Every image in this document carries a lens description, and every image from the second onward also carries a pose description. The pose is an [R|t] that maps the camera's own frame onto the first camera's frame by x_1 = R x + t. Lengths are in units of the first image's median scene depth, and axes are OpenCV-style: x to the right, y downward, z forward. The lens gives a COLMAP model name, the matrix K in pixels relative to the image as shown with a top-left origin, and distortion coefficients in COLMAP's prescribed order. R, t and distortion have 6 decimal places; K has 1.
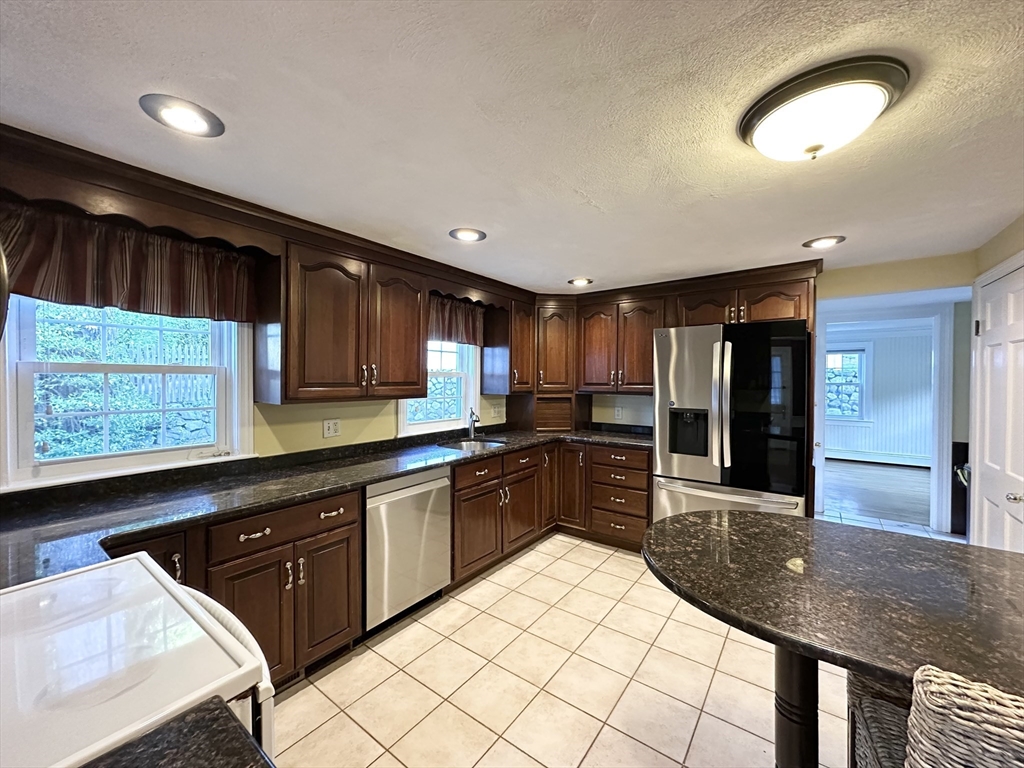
lens RADIAL K [[405.9, 0, 513.6], [0, 405.9, 379.7], [0, 0, 1]] dist [0.000633, 0.000201]
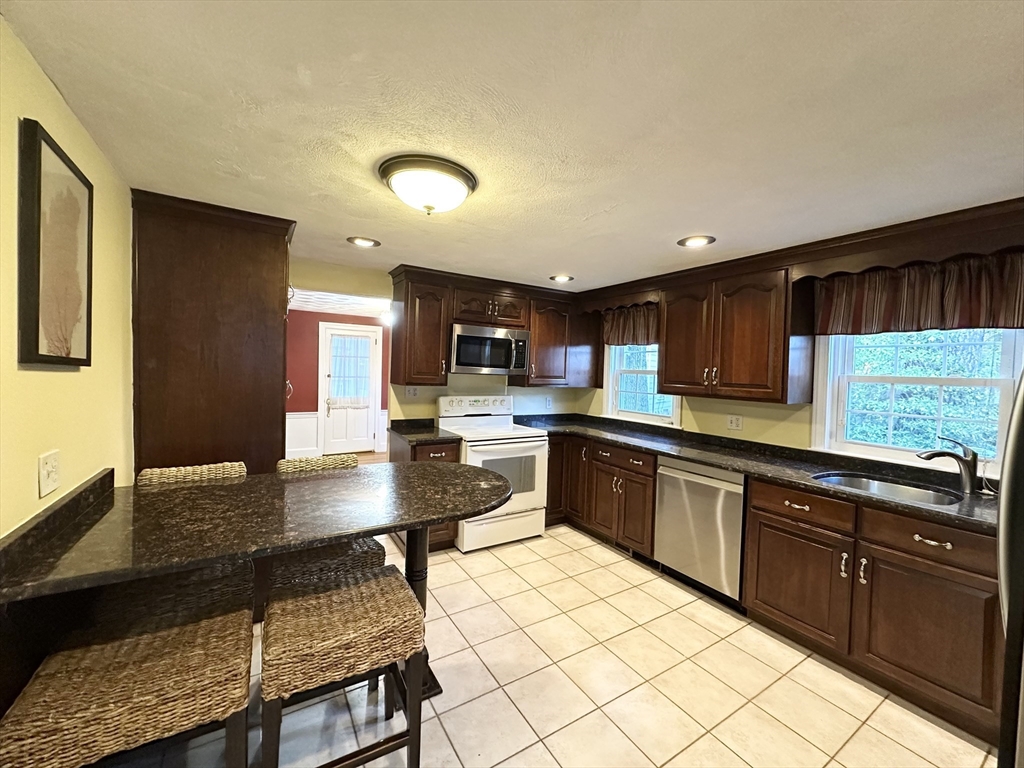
lens RADIAL K [[408.0, 0, 512.5], [0, 408.0, 382.2], [0, 0, 1]] dist [-0.001037, -0.000034]
pose [[-0.370304, 0.010450, -0.928852, 0.976328], [-0.037111, 0.998972, 0.026034, -0.004488], [0.928169, 0.044111, -0.369535, 0.913392]]
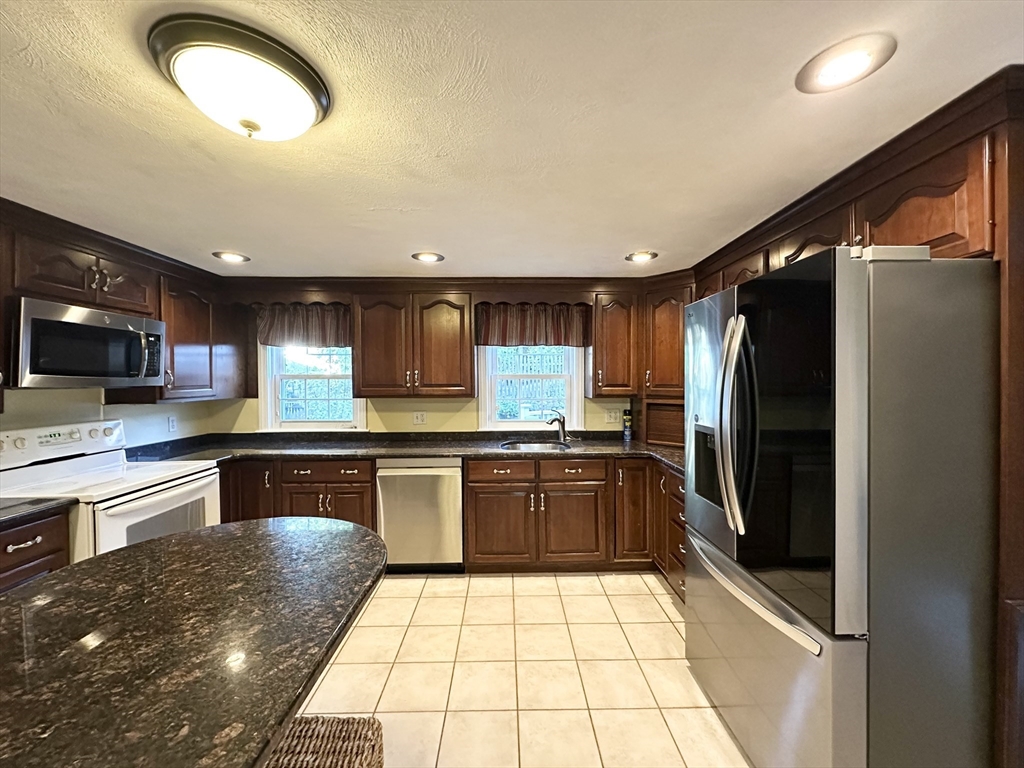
lens RADIAL K [[408.0, 0, 512.5], [0, 408.0, 382.2], [0, 0, 1]] dist [-0.001037, -0.000034]
pose [[0.606502, -0.001658, -0.795081, 0.901028], [0.004539, 0.999989, 0.001378, -0.000049], [0.795069, -0.004445, 0.606502, 0.460763]]
